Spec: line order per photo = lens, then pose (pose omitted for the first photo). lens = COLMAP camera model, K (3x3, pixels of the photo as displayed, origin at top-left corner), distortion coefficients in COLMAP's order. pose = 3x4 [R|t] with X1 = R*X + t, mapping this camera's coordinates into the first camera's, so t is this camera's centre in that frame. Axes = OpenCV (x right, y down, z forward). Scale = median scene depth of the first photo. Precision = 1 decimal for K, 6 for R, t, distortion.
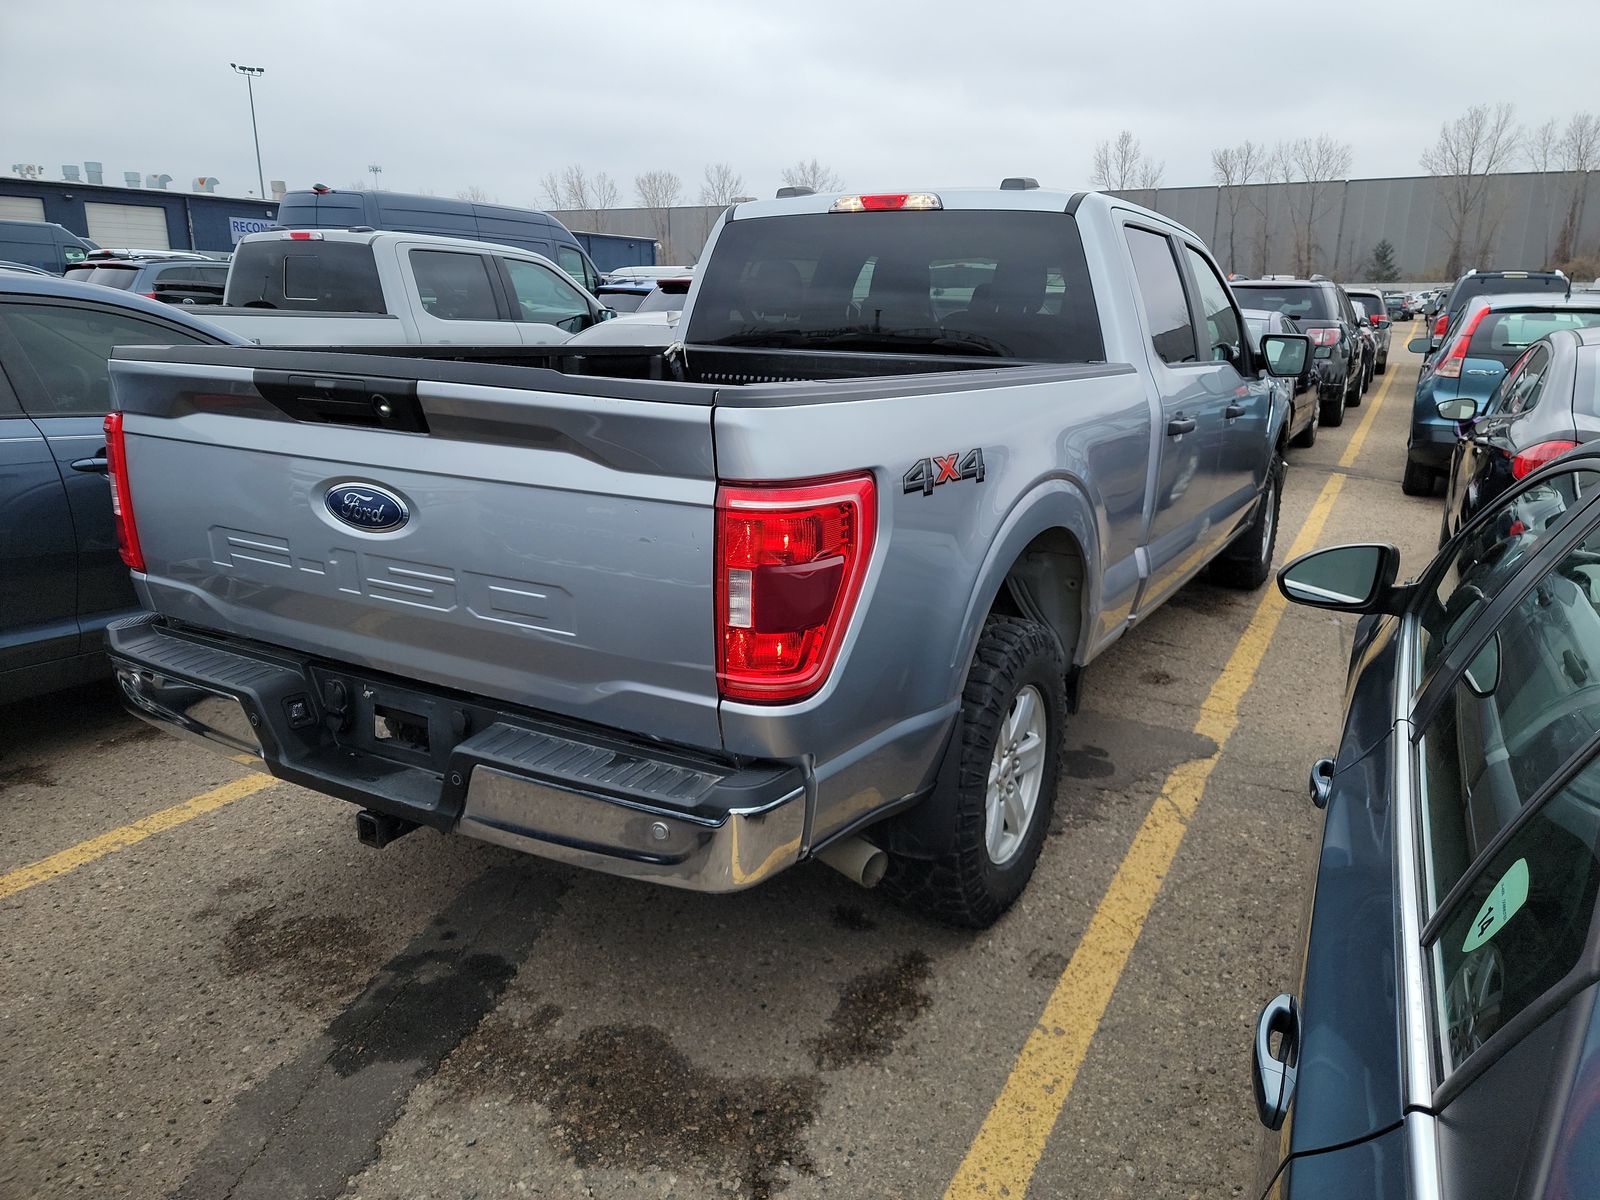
lens RADIAL K [[1135.1, 0, 806.7], [0, 1135.1, 597.1], [0, 0, 1]] dist [0.075484, -0.063139]
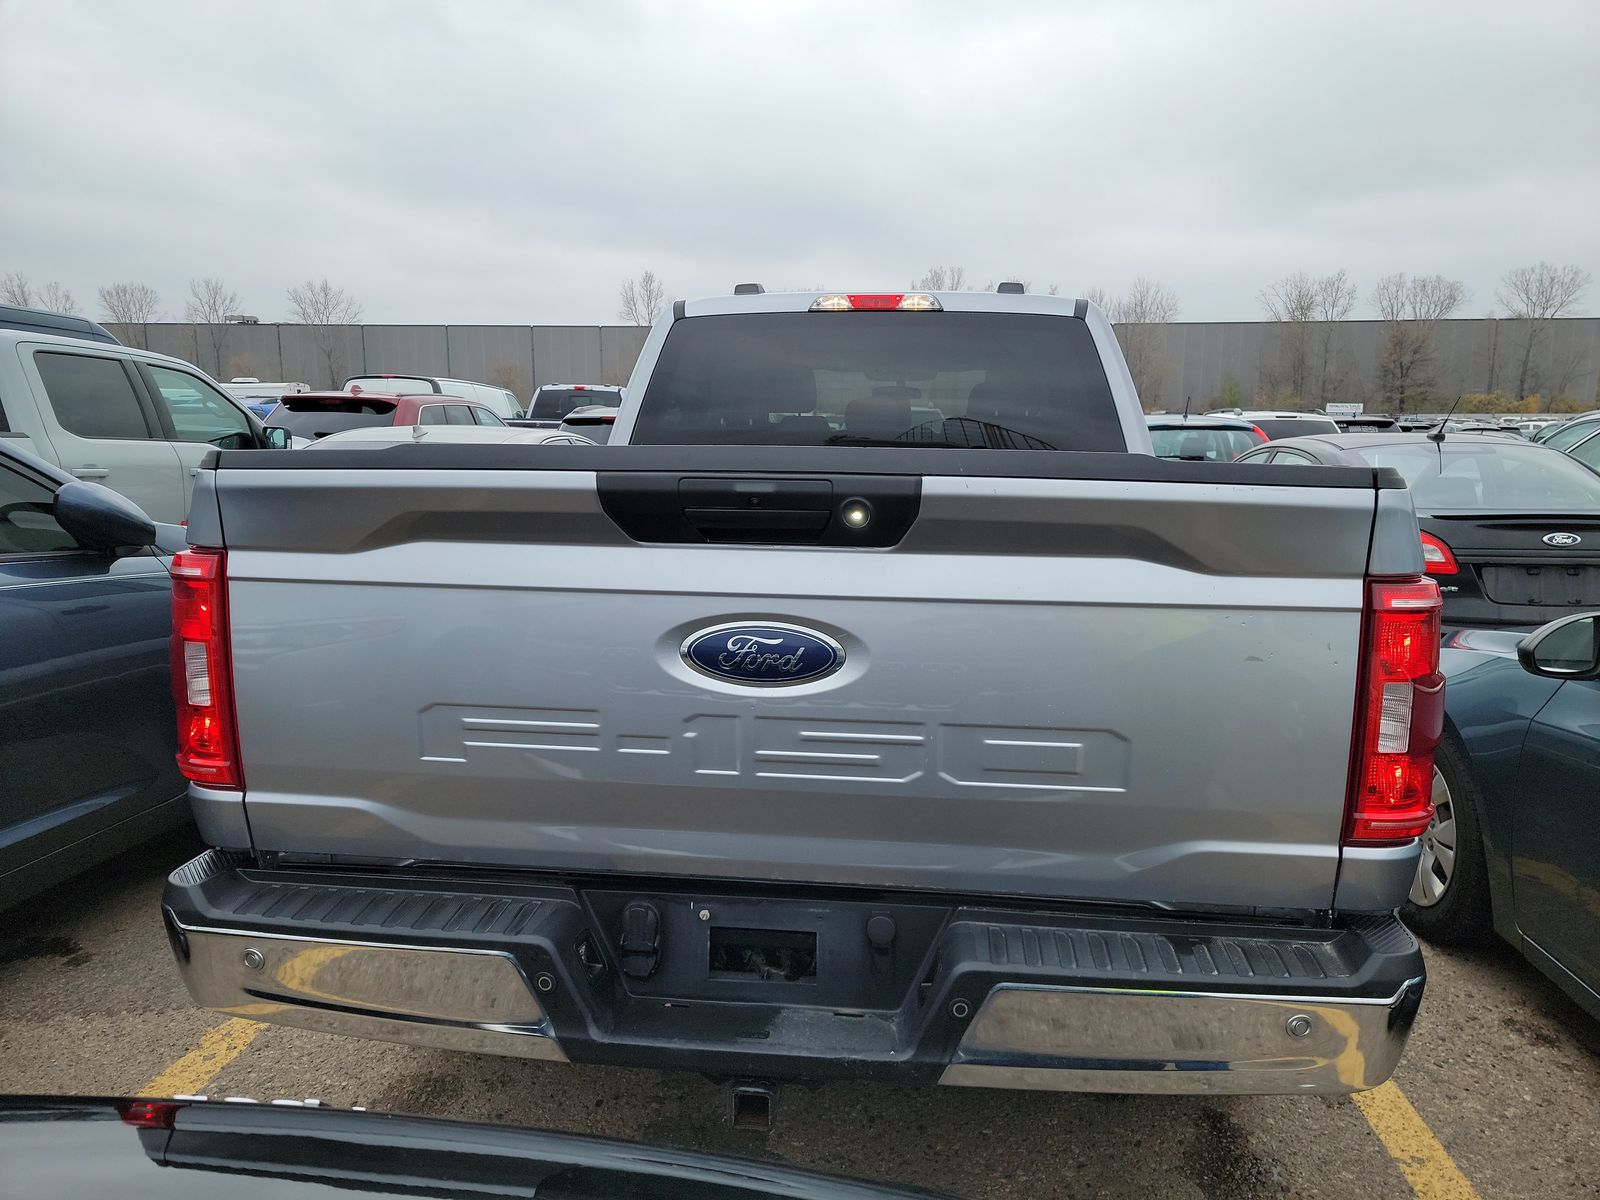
lens RADIAL K [[1140.1, 0, 806.7], [0, 1140.1, 611.0], [0, 0, 1]] dist [0.072184, -0.066490]
pose [[0.916743, -0.066139, 0.393964, -0.574223], [0.103546, 0.991835, -0.074439, -0.042901], [-0.385825, 0.109035, 0.916106, 0.283387]]
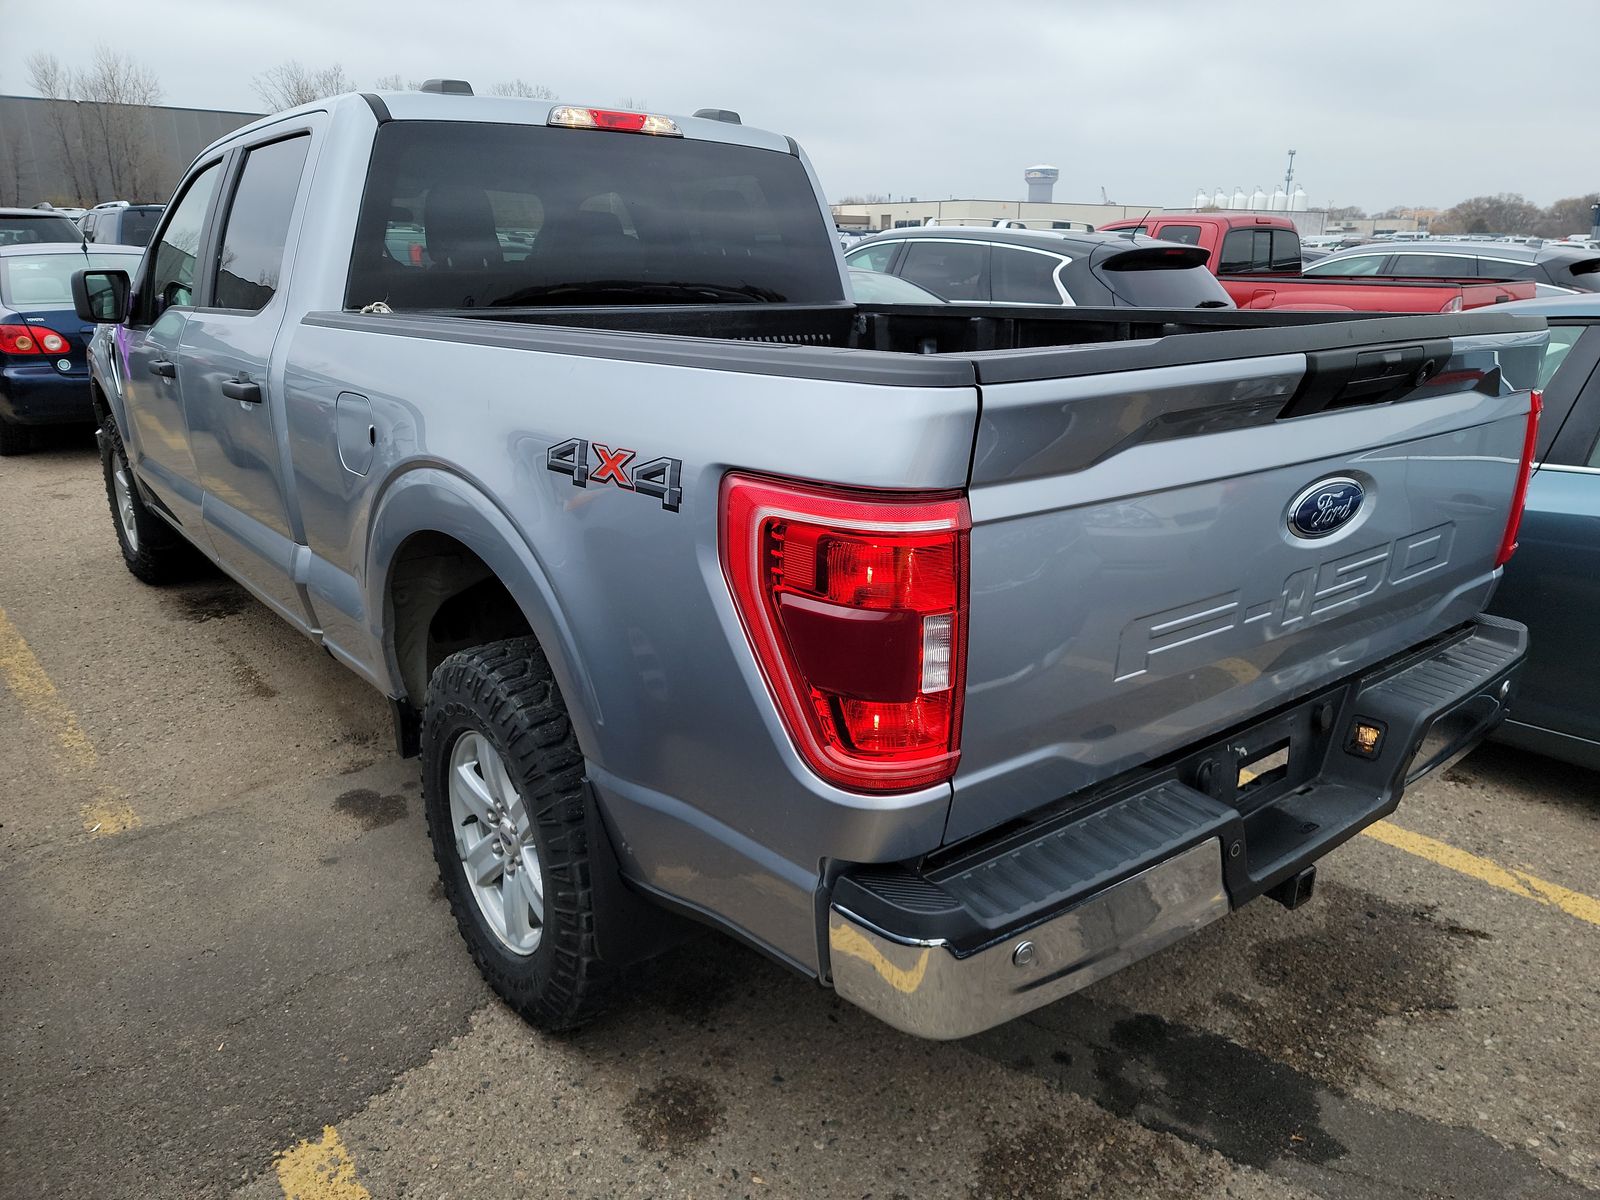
lens RADIAL K [[1140.1, 0, 806.7], [0, 1140.1, 611.0], [0, 0, 1]] dist [0.072184, -0.066490]
pose [[0.342284, -0.291159, 0.893347, -1.132323], [0.231602, 0.947585, 0.220098, -0.246467], [-0.910606, 0.131565, 0.391776, 0.912773]]
